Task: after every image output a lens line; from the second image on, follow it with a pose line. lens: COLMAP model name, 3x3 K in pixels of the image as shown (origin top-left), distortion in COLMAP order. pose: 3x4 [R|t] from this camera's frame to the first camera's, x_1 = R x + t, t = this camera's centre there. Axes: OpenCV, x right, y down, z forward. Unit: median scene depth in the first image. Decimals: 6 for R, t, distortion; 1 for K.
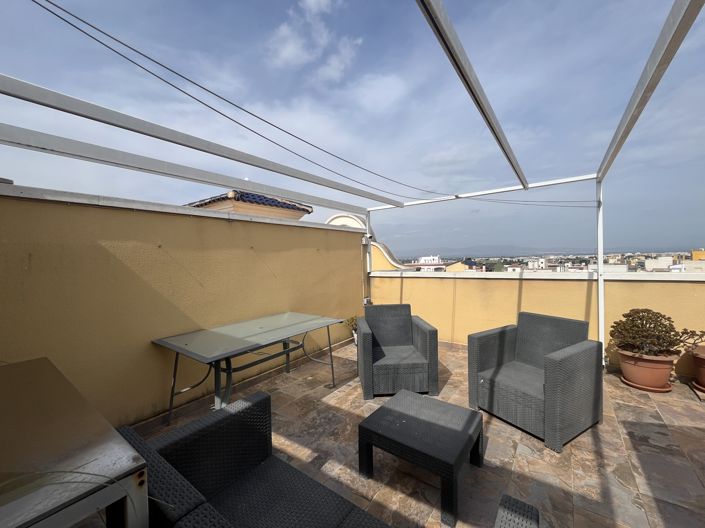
lens RADIAL K [[287.4, 0, 350.9], [0, 287.4, 264.3], [0, 0, 1]] dist [-0.001649, 0.000601]
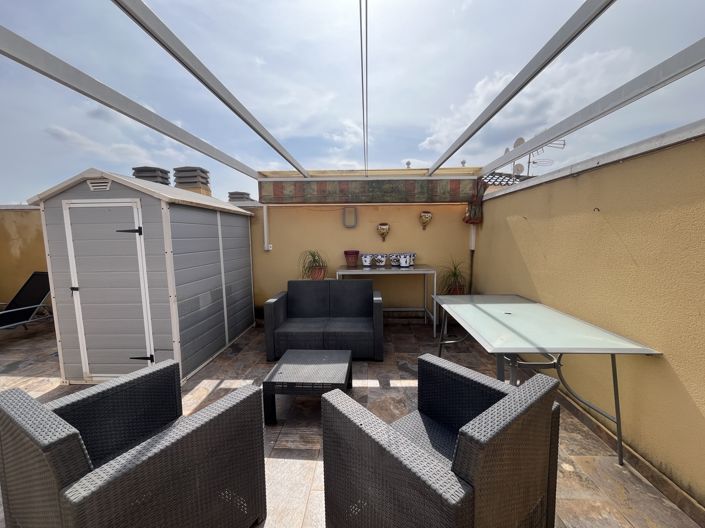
lens RADIAL K [[287.4, 0, 350.9], [0, 287.4, 264.3], [0, 0, 1]] dist [-0.001649, 0.000601]
pose [[-0.840804, 0.087415, -0.534236, 0.534284], [0.022489, 0.991665, 0.126869, -0.038860], [0.540873, 0.094657, -0.835761, 1.521348]]
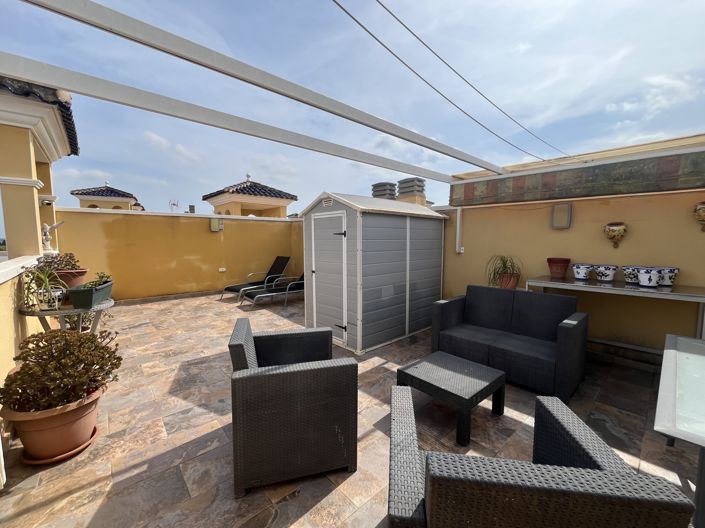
lens RADIAL K [[287.4, 0, 350.9], [0, 287.4, 264.3], [0, 0, 1]] dist [-0.001649, 0.000601]
pose [[-0.977599, 0.004991, 0.210419, 0.291049], [0.026462, 0.994701, 0.099349, -0.034805], [-0.208808, 0.102692, -0.972550, 1.618346]]
